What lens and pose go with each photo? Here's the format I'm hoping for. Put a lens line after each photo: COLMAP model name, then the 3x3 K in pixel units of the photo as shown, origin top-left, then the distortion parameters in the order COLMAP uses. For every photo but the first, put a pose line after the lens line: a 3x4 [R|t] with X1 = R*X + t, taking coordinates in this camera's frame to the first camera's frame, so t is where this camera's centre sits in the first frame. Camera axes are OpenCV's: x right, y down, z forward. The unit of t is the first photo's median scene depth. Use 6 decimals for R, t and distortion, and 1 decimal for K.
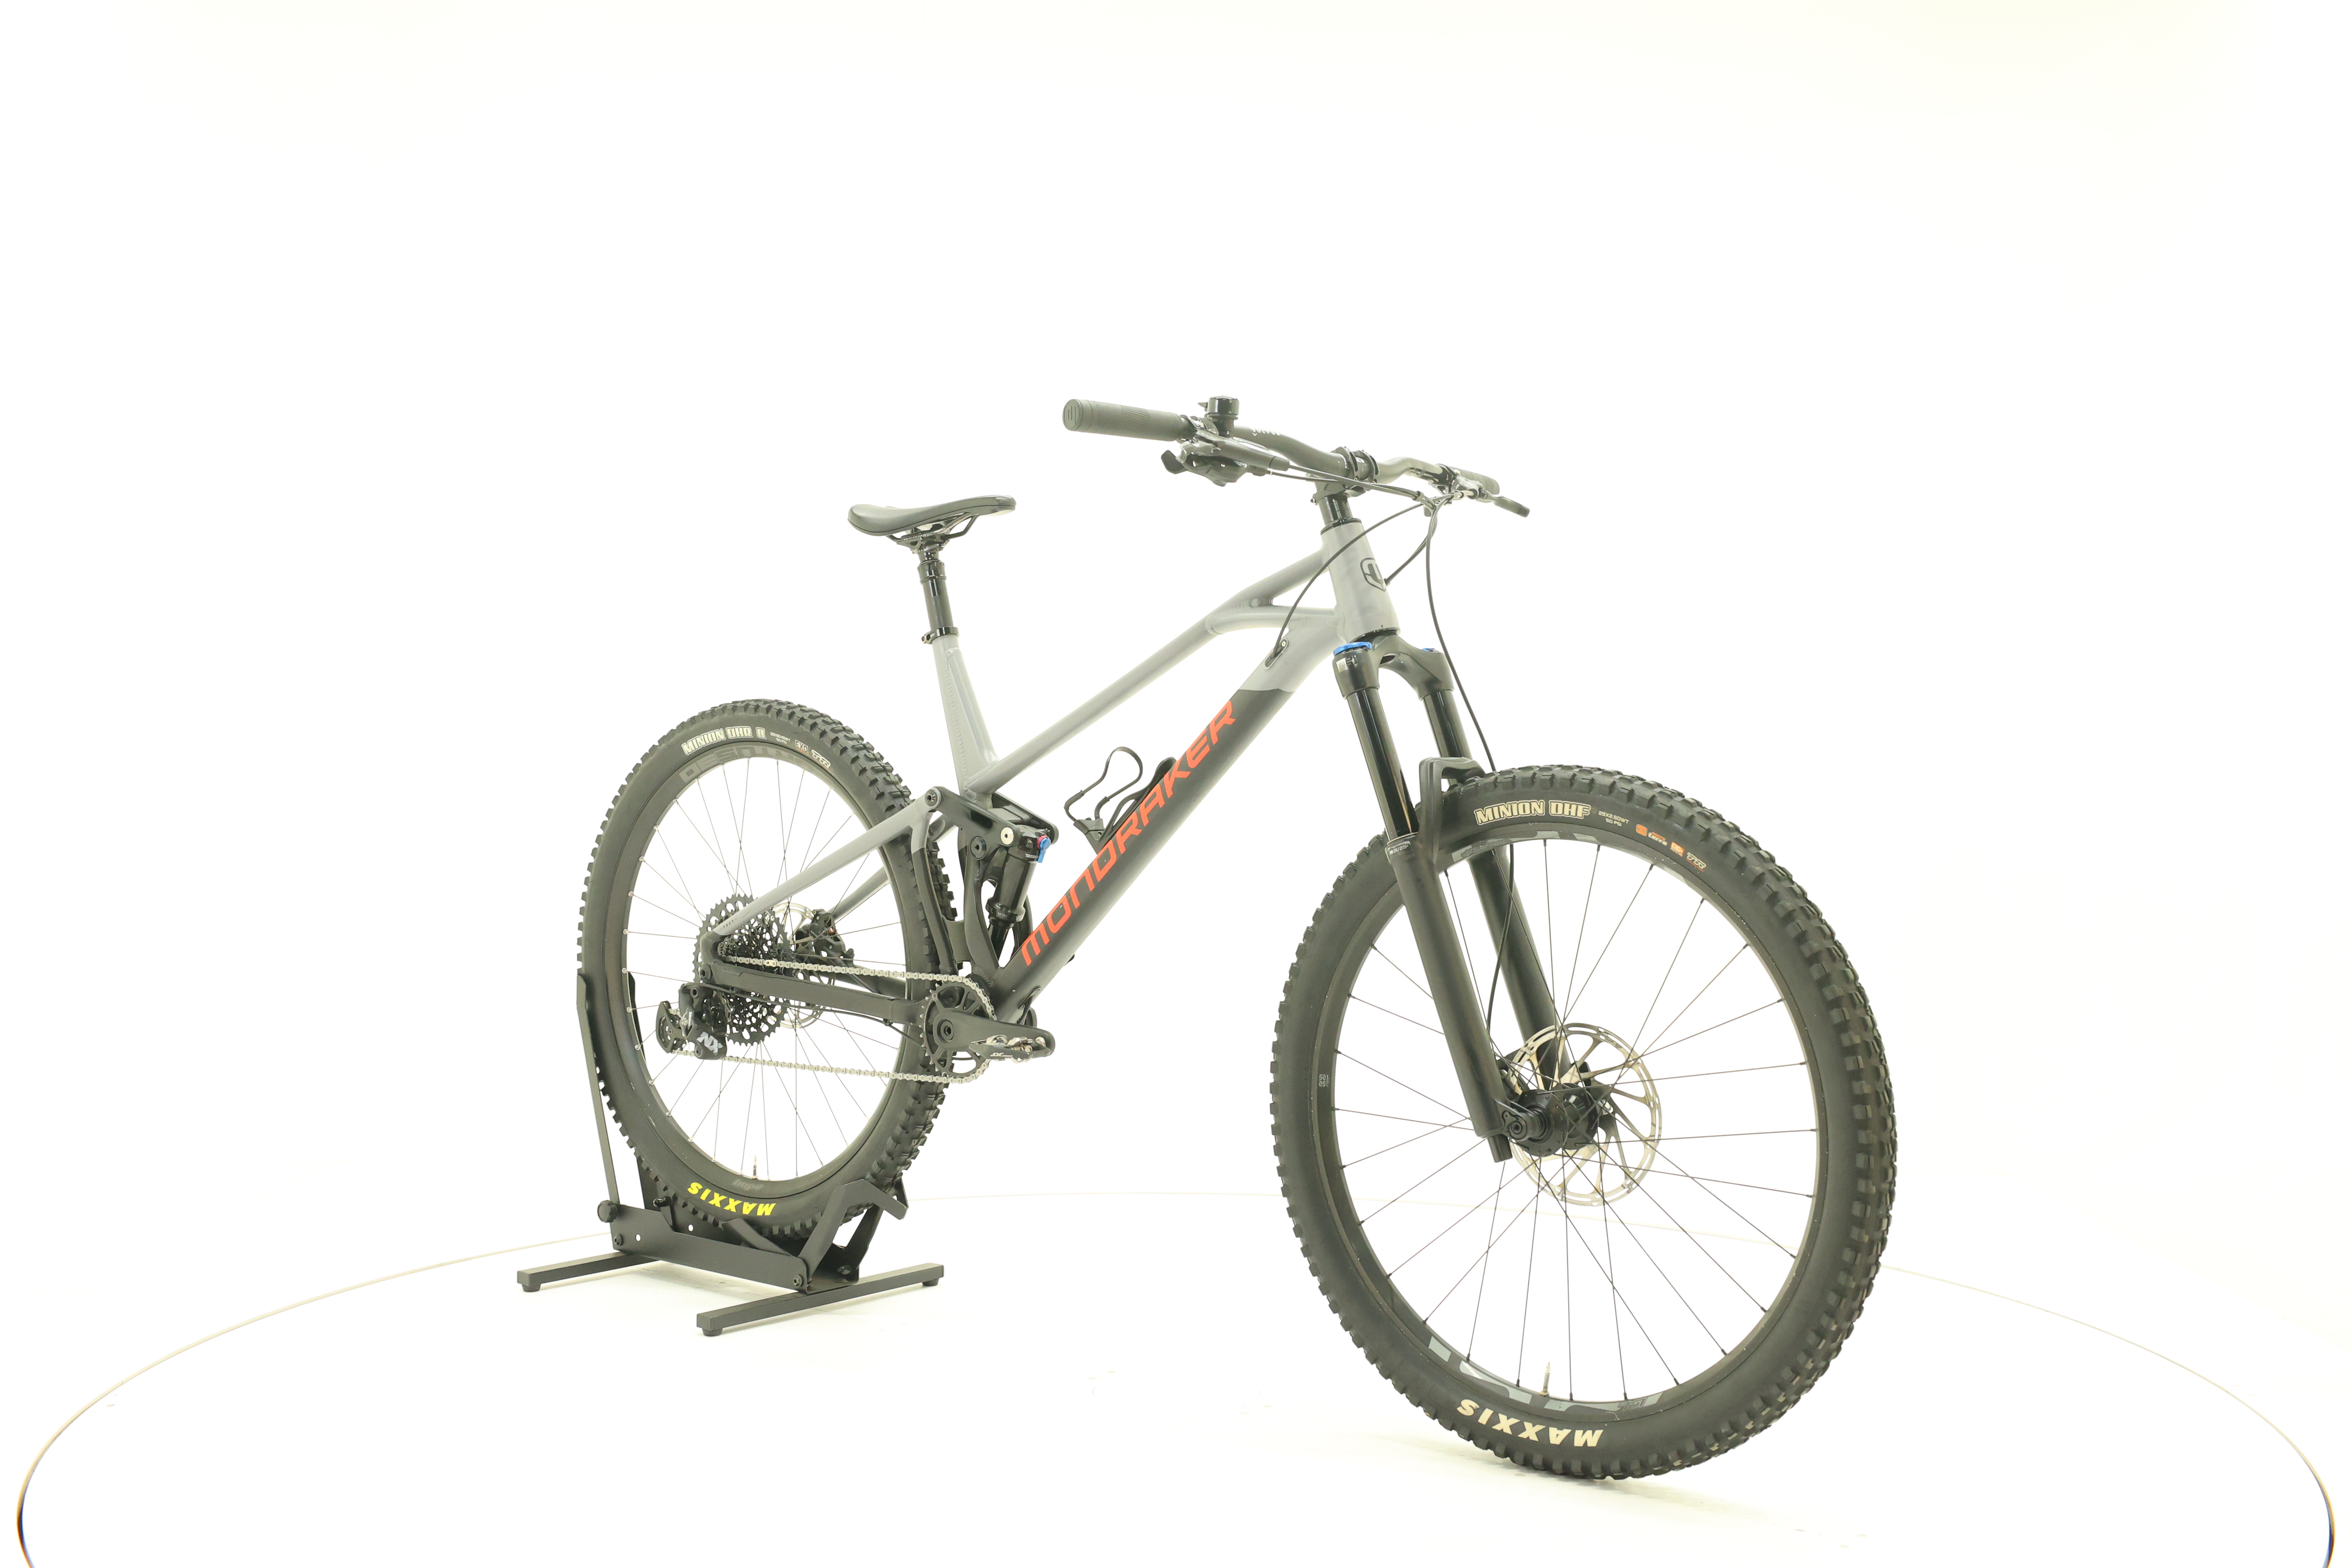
lens RADIAL K [[2502.4, 0, 1172.1], [0, 2502.4, 787.6], [0, 0, 1]] dist [0.007963, 0.000000]
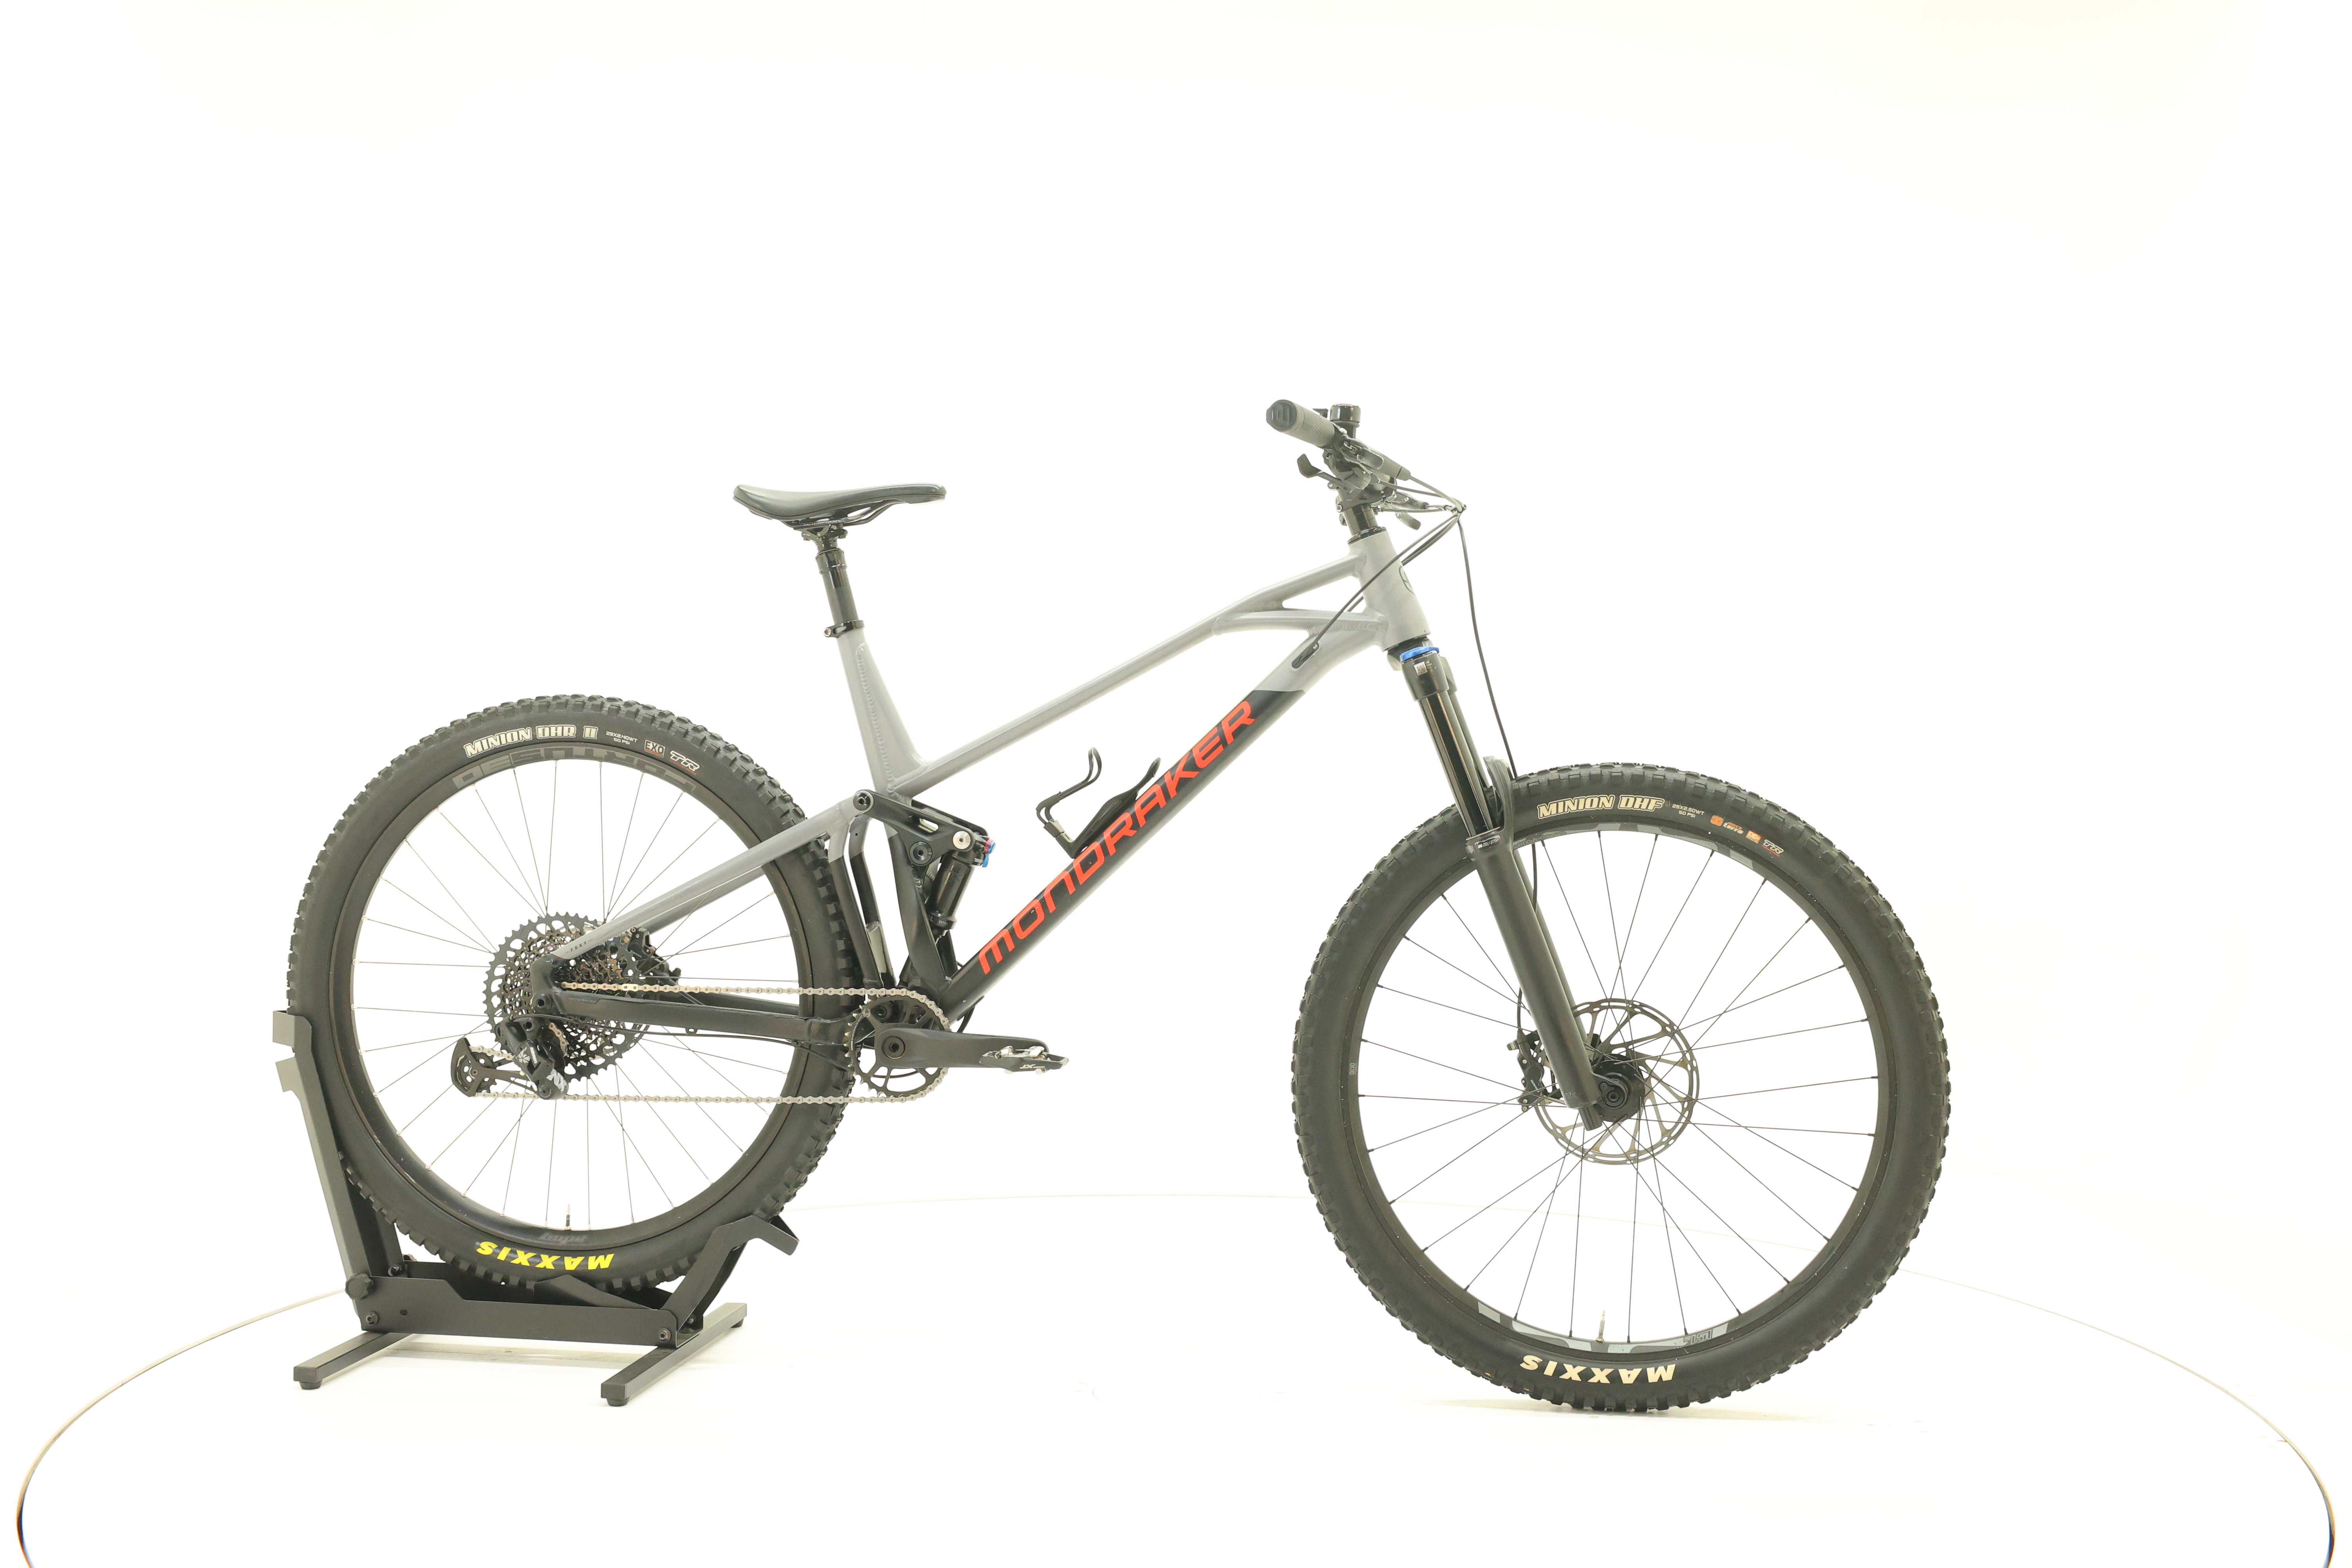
lens RADIAL K [[2502.4, 0, 1178.6], [0, 2502.4, 776.0], [0, 0, 1]] dist [0.007963, 0.000000]
pose [[0.864062, -0.010380, 0.503279, -0.472899], [0.010312, 0.999943, 0.002919, -0.007121], [-0.503280, 0.002667, 0.864119, 0.127806]]
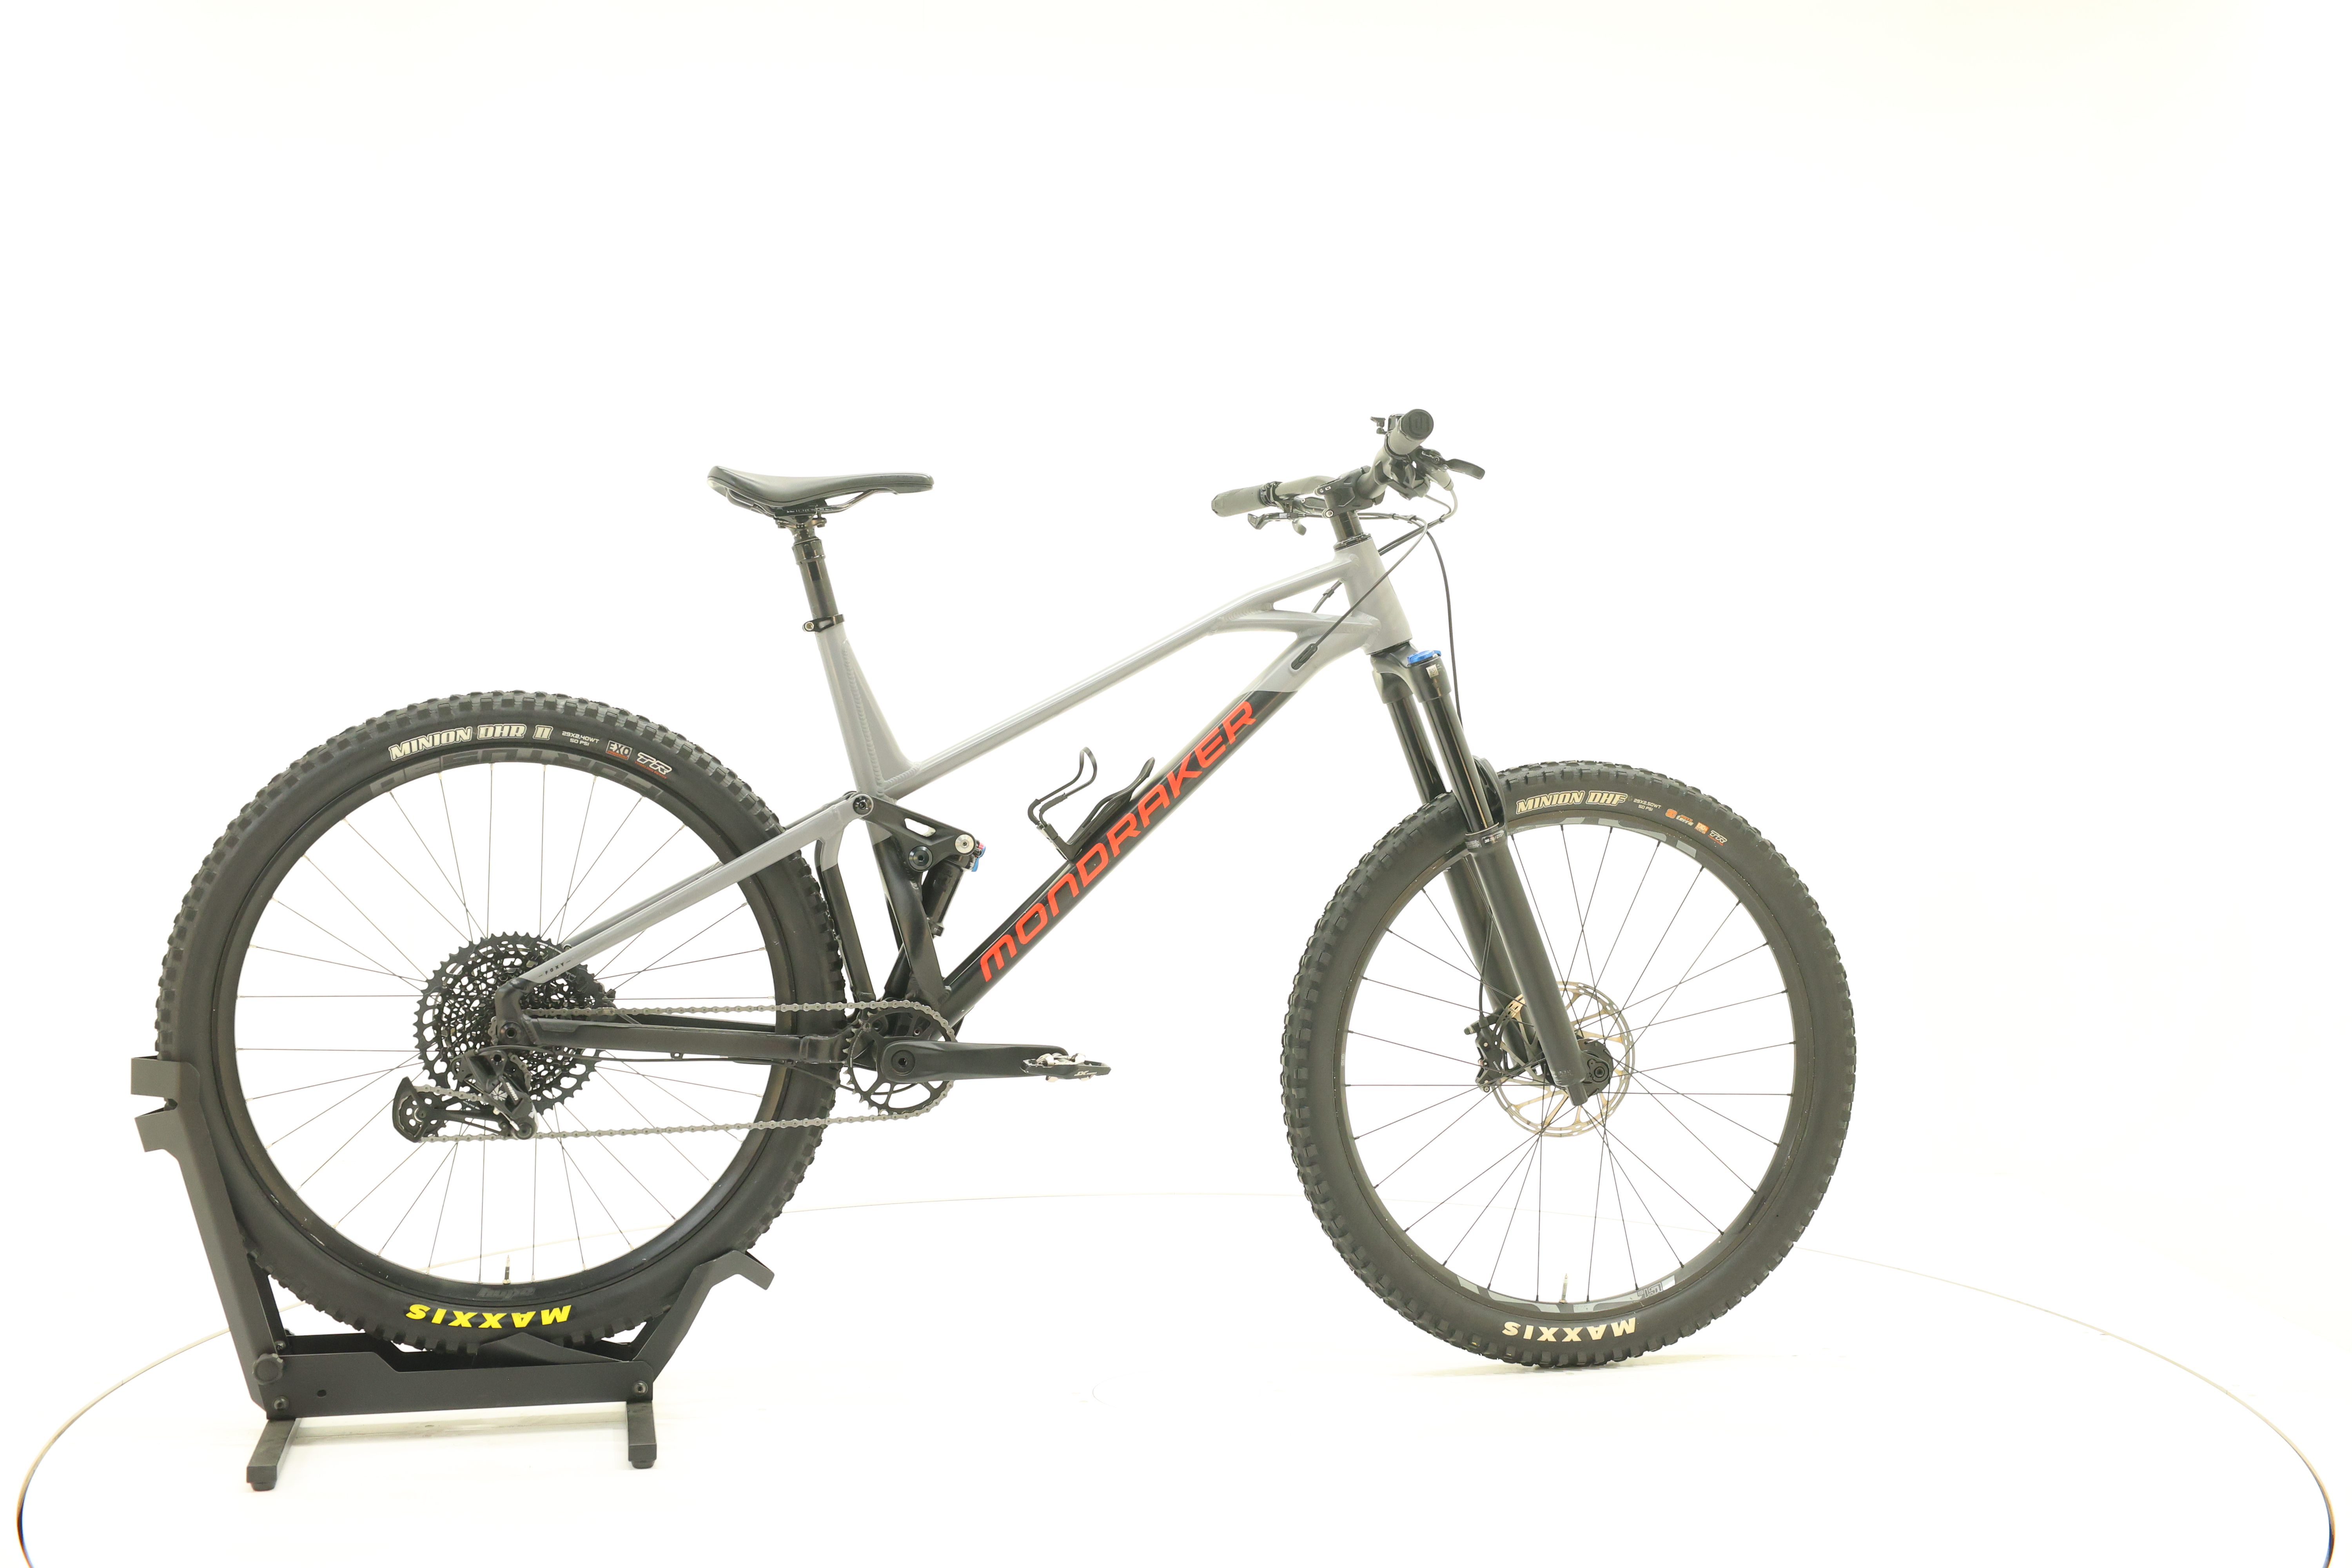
lens RADIAL K [[2502.4, 0, 1175.5], [0, 2502.4, 778.1], [0, 0, 1]] dist [0.007963, 0.000000]
pose [[0.603078, -0.016536, 0.797511, -0.751744], [0.015329, 0.999841, 0.009140, -0.012256], [-0.797535, 0.006712, 0.603236, 0.374976]]
